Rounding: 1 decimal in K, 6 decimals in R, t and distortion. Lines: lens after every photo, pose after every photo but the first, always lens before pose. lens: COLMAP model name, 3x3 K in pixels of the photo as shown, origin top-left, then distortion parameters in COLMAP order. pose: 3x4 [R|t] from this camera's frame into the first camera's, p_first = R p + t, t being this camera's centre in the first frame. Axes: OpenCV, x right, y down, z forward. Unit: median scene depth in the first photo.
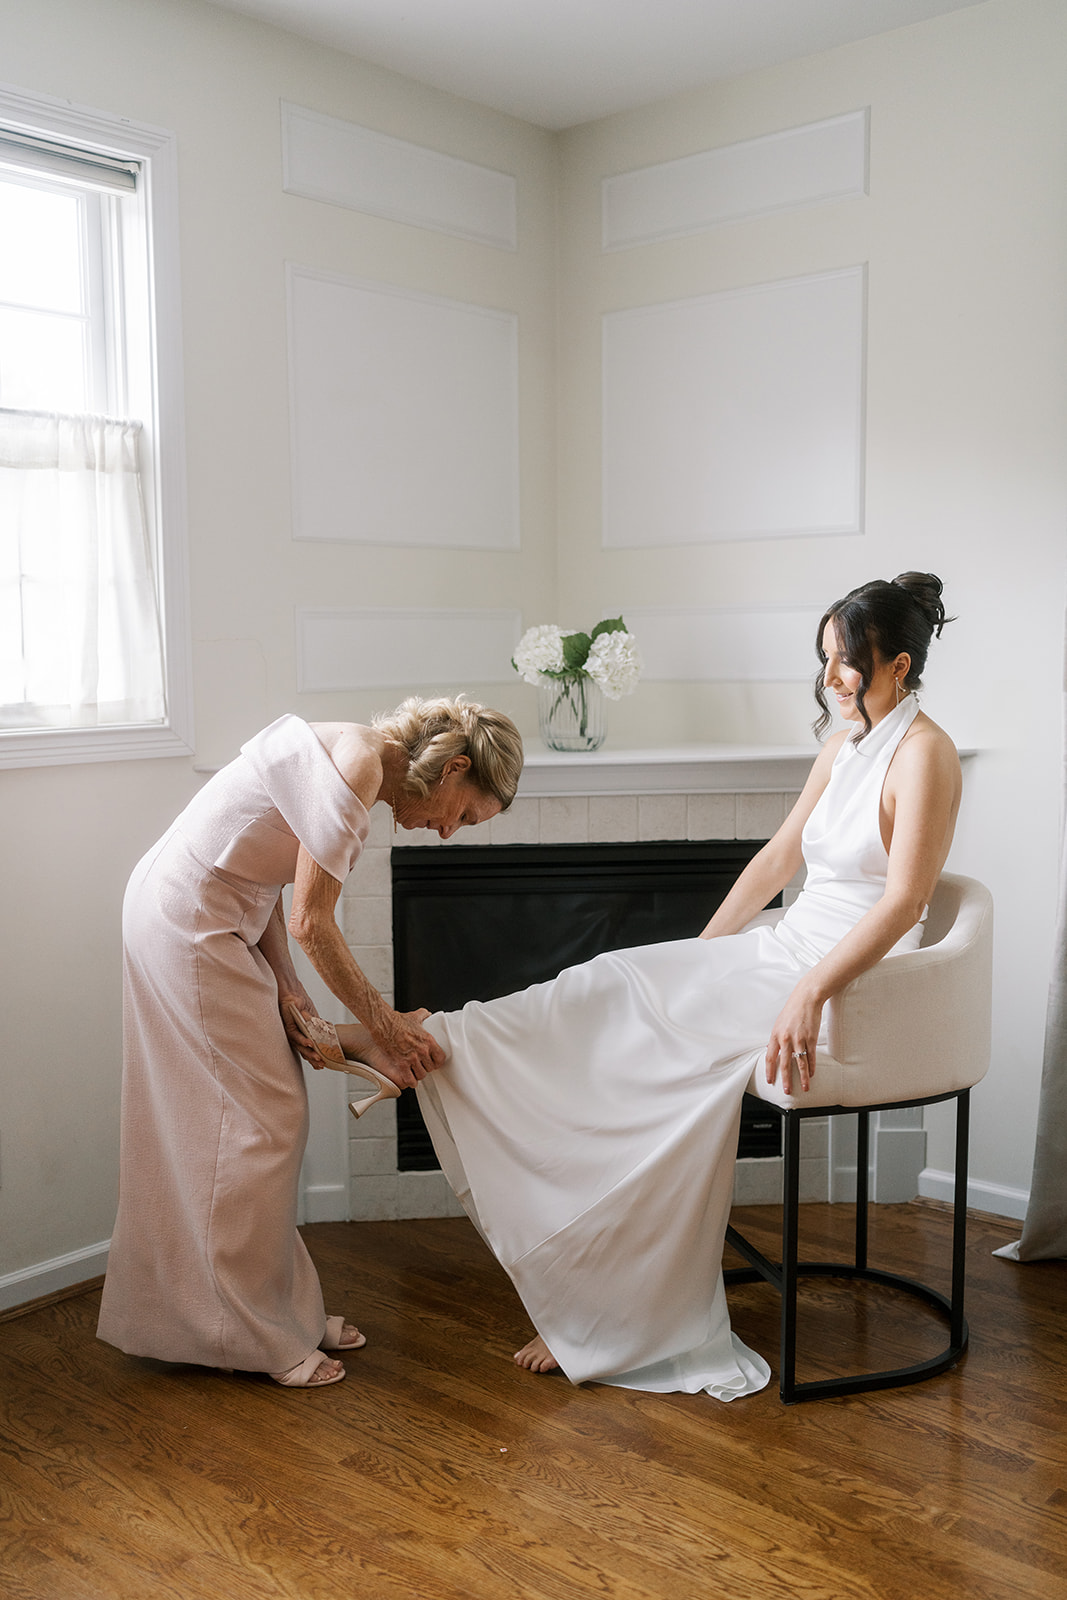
lens RADIAL K [[1703.0, 0, 519.7], [0, 1703.0, 799.1], [0, 0, 1]] dist [0.015005, 0.000000]
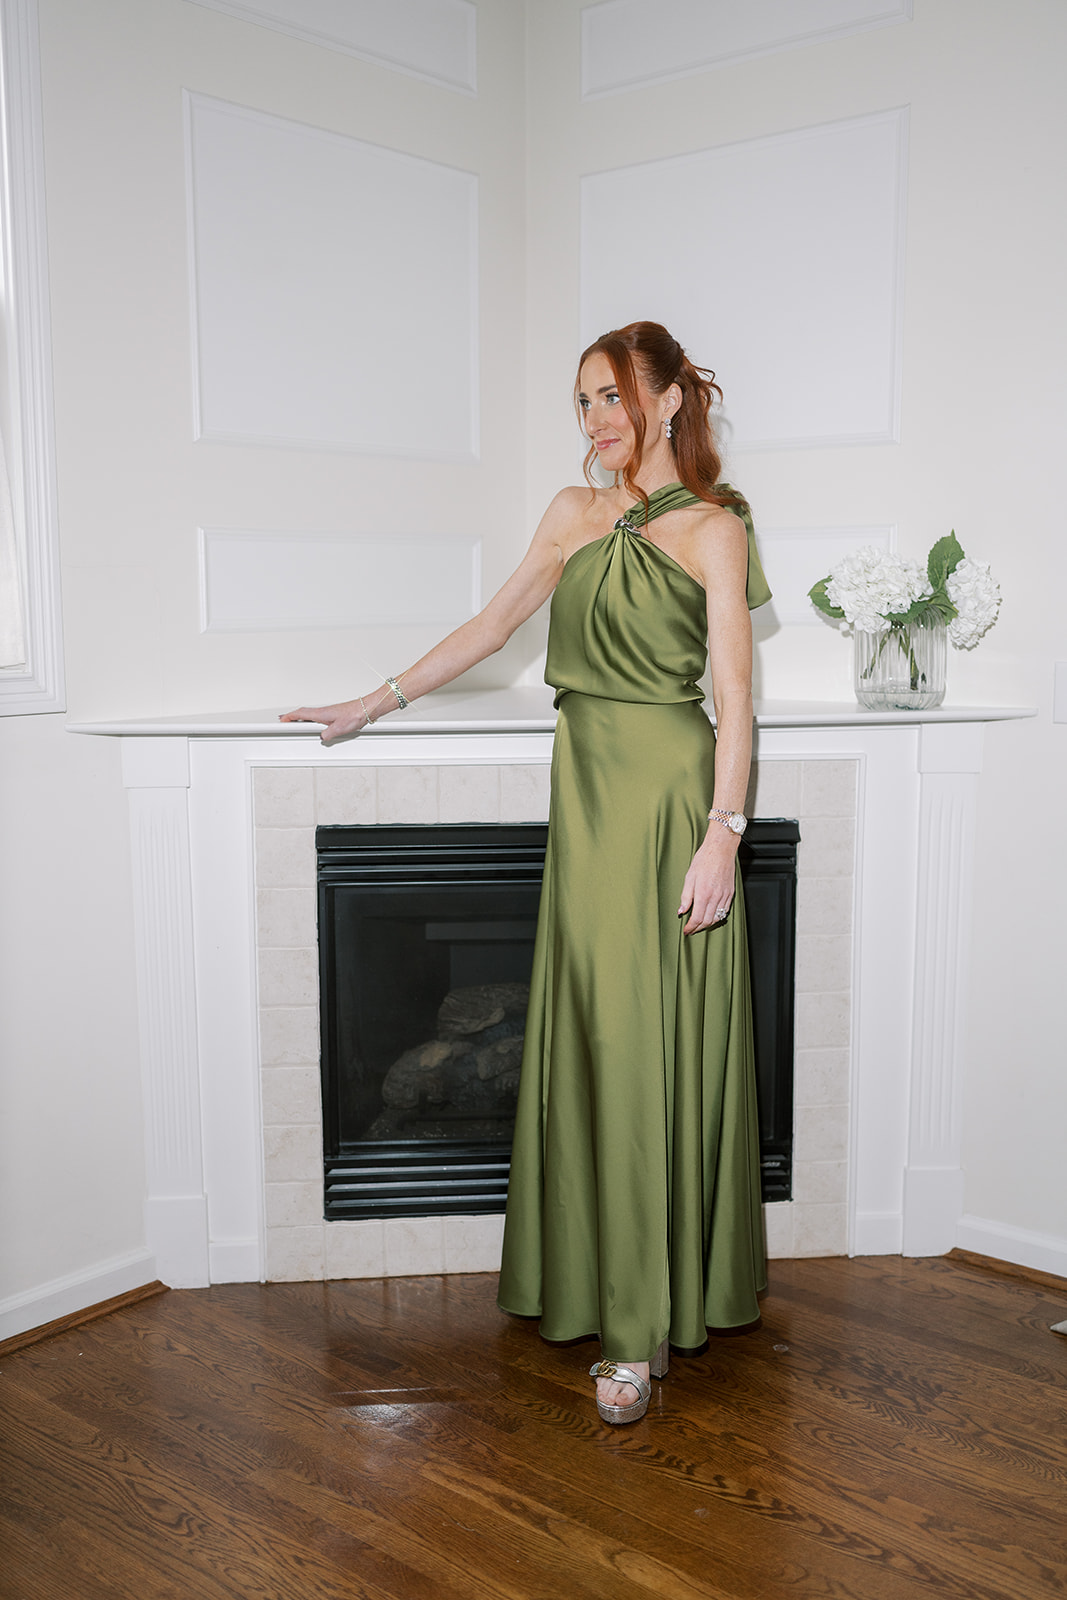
lens RADIAL K [[1703.0, 0, 541.0], [0, 1703.0, 796.5], [0, 0, 1]] dist [0.015005, 0.000000]
pose [[0.999627, 0.005072, 0.026824, 0.009582], [-0.005846, 0.999566, 0.028861, -0.009727], [-0.026666, -0.029007, 0.999223, 0.189545]]
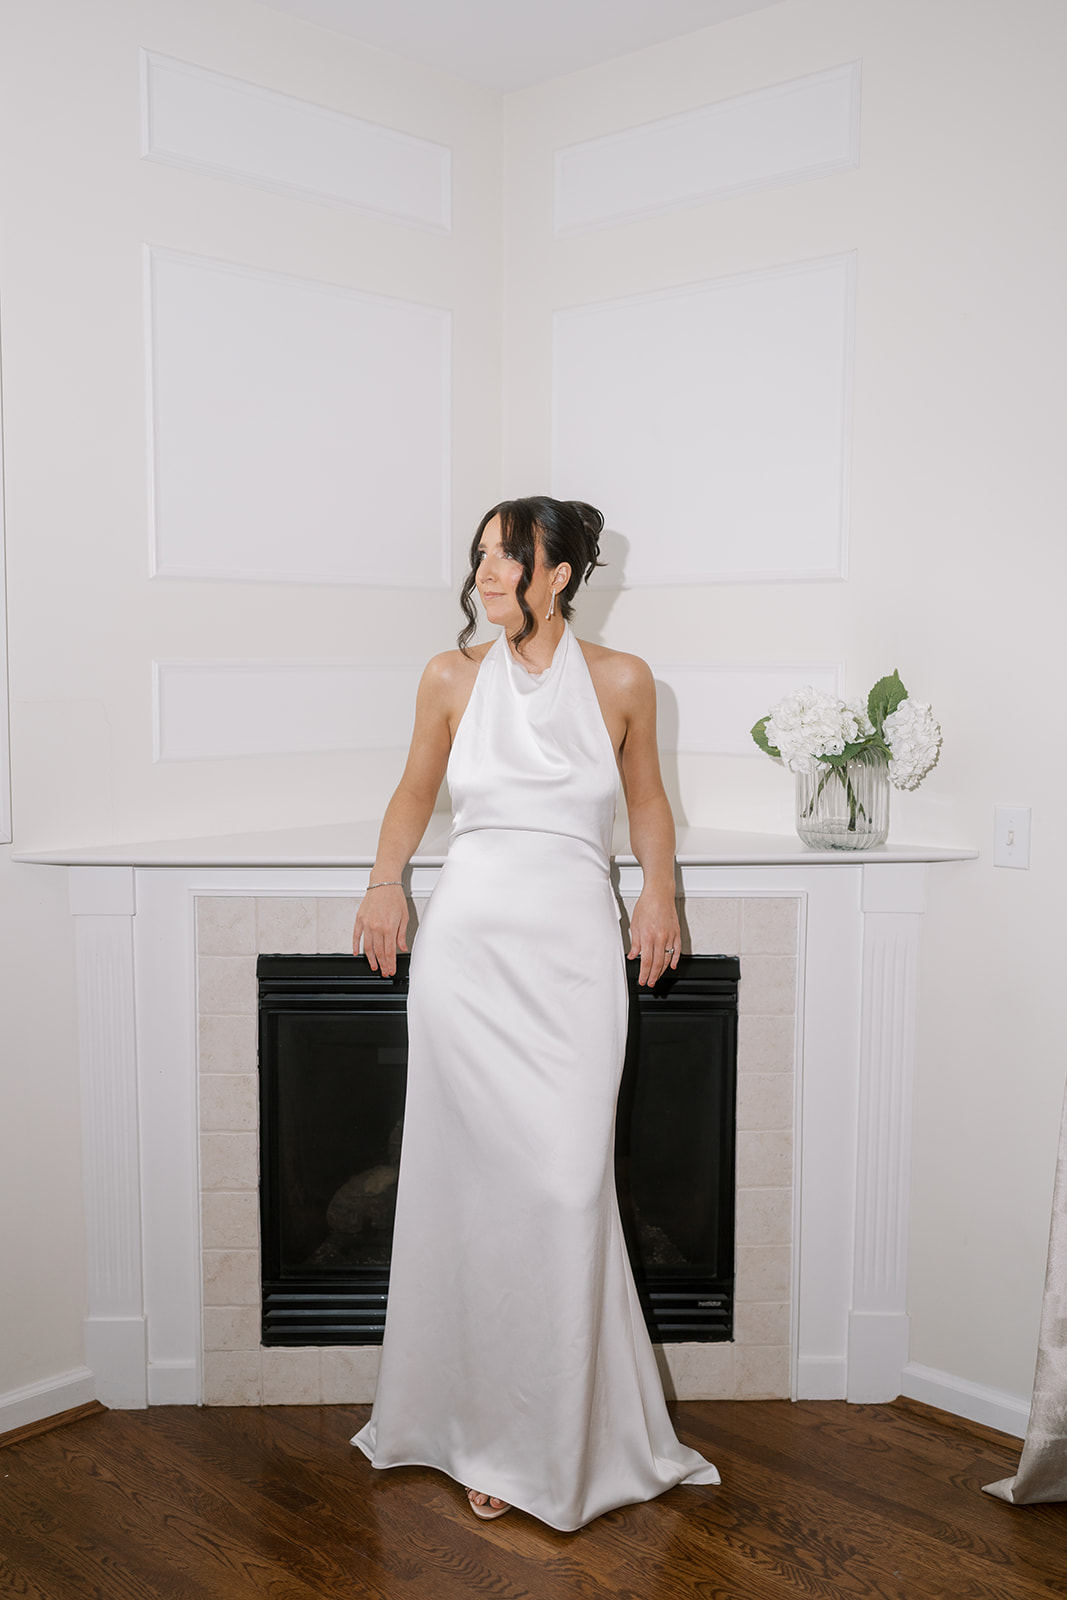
lens RADIAL K [[1703.0, 0, 537.8], [0, 1703.0, 801.3], [0, 0, 1]] dist [0.015005, 0.000000]
pose [[0.998862, 0.020491, -0.043064, 0.093527], [-0.020770, 0.999766, -0.006042, -0.043548], [0.042930, 0.006929, 0.999054, 0.184225]]
